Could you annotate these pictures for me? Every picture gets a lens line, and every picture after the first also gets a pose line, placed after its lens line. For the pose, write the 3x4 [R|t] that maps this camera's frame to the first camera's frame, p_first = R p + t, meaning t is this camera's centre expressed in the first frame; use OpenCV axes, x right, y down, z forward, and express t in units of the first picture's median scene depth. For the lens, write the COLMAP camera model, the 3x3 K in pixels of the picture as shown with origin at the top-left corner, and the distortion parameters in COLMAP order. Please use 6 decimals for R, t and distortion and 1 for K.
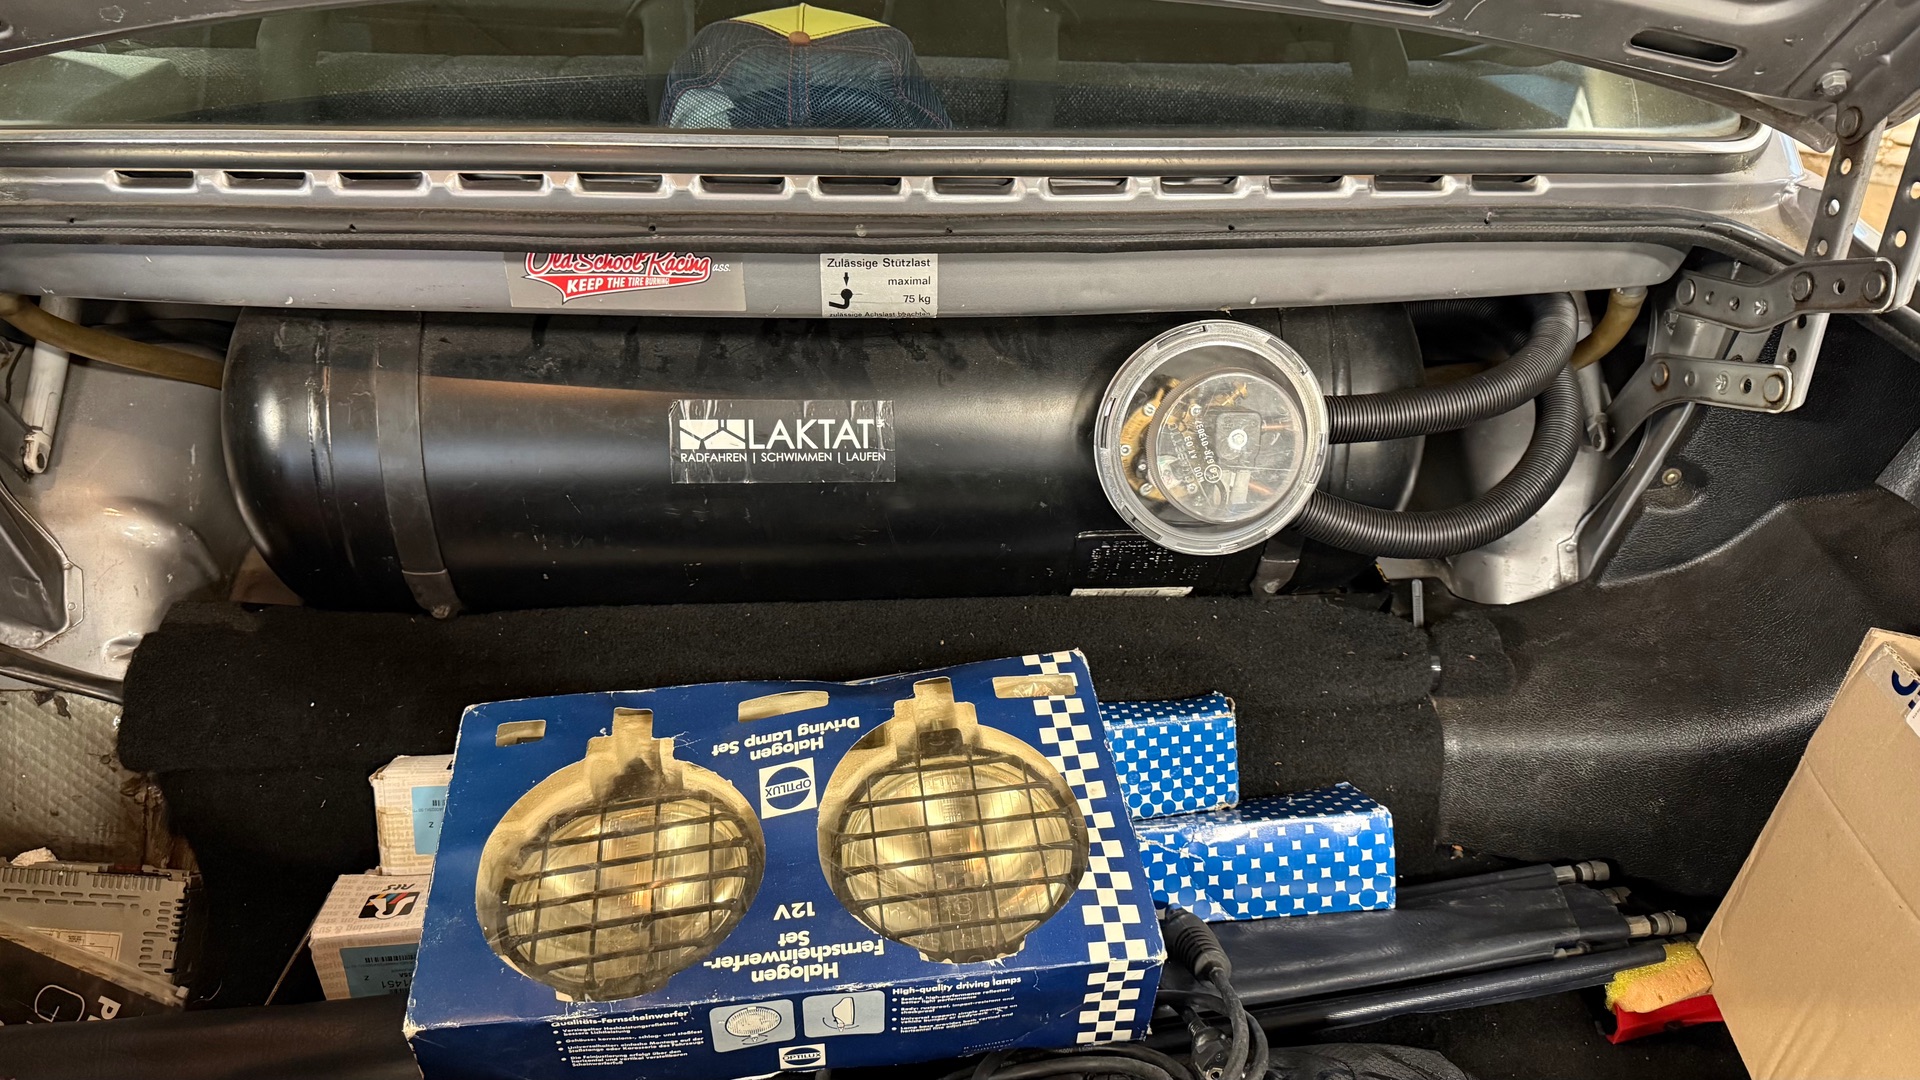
lens RADIAL K [[1393.2, 0, 960.0], [0, 1393.2, 540.0], [0, 0, 1]] dist [0.034600, -0.087459]
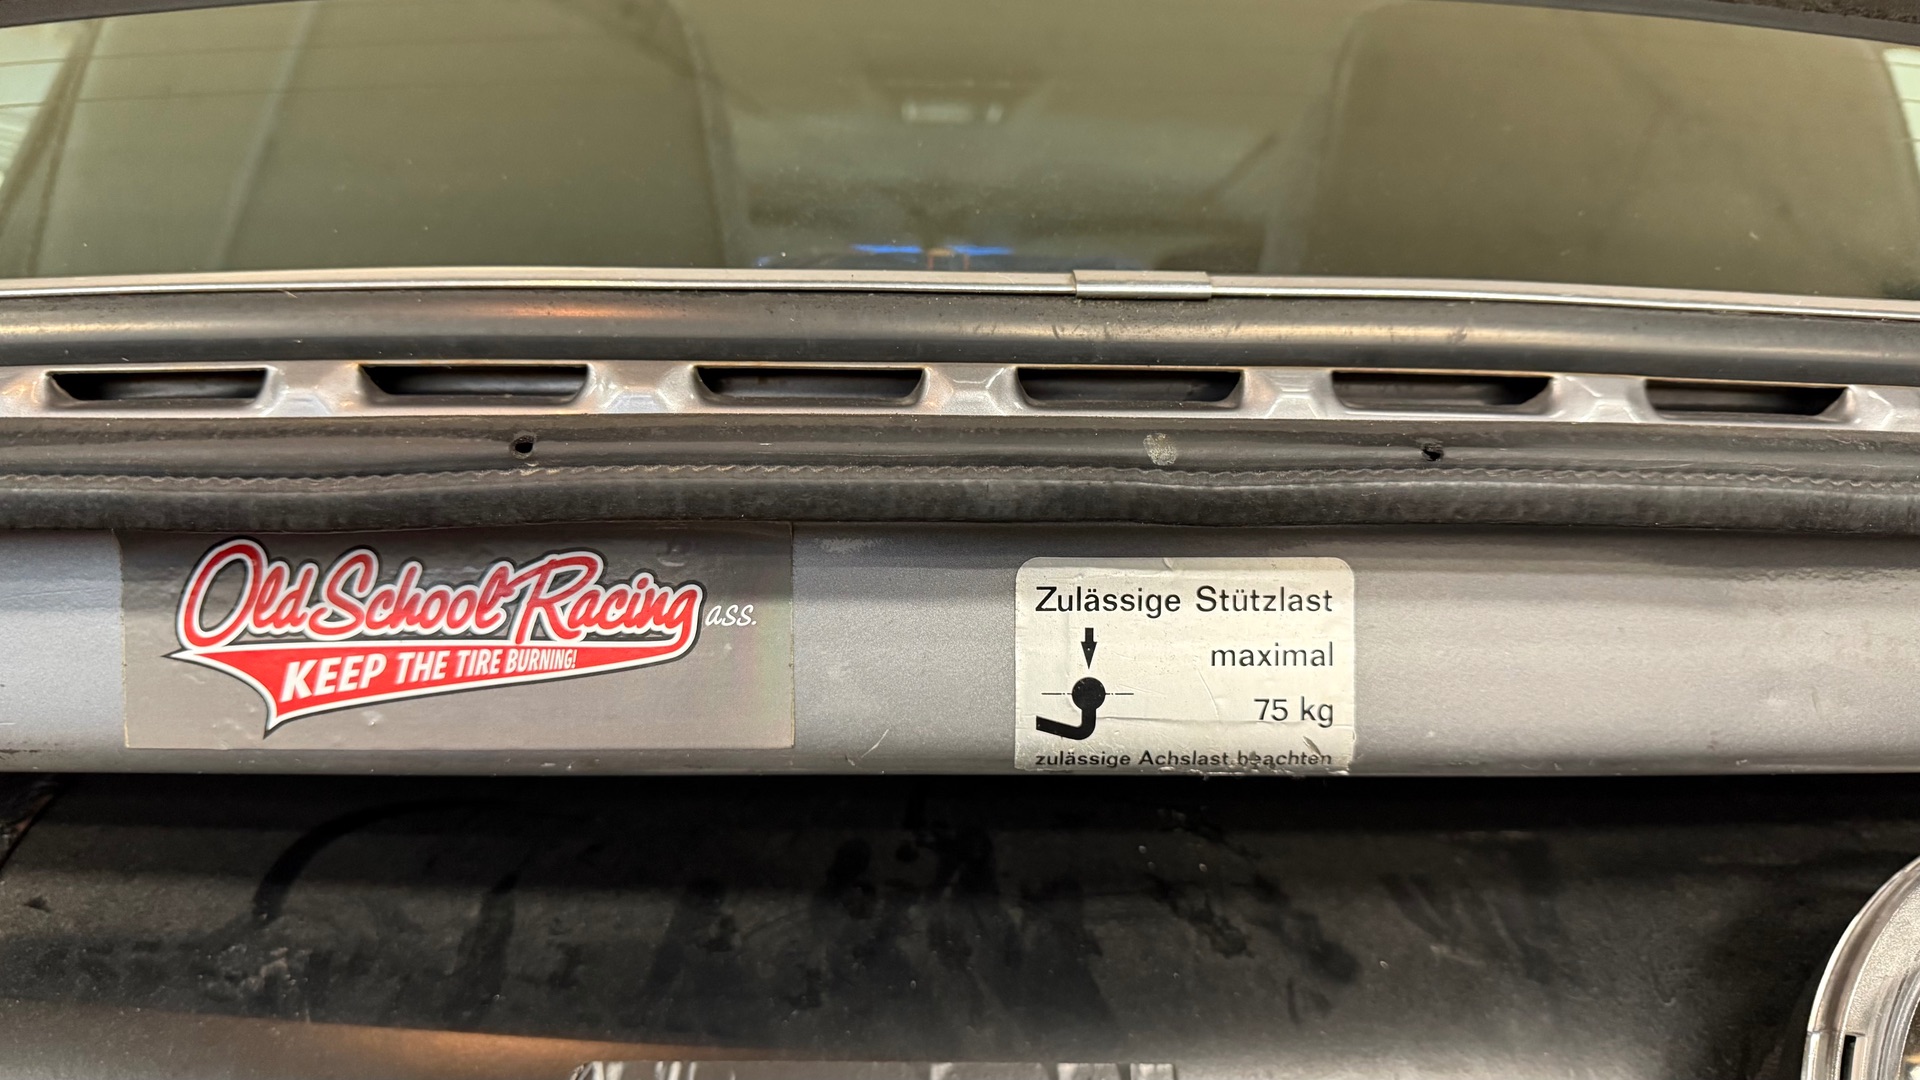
lens RADIAL K [[1393.2, 0, 960.0], [0, 1393.2, 540.0], [0, 0, 1]] dist [0.034600, -0.087459]
pose [[0.999264, -0.015317, -0.035172, -0.089650], [-0.004643, 0.861804, -0.507220, -0.032570], [0.038080, 0.507010, 0.861099, 0.615806]]
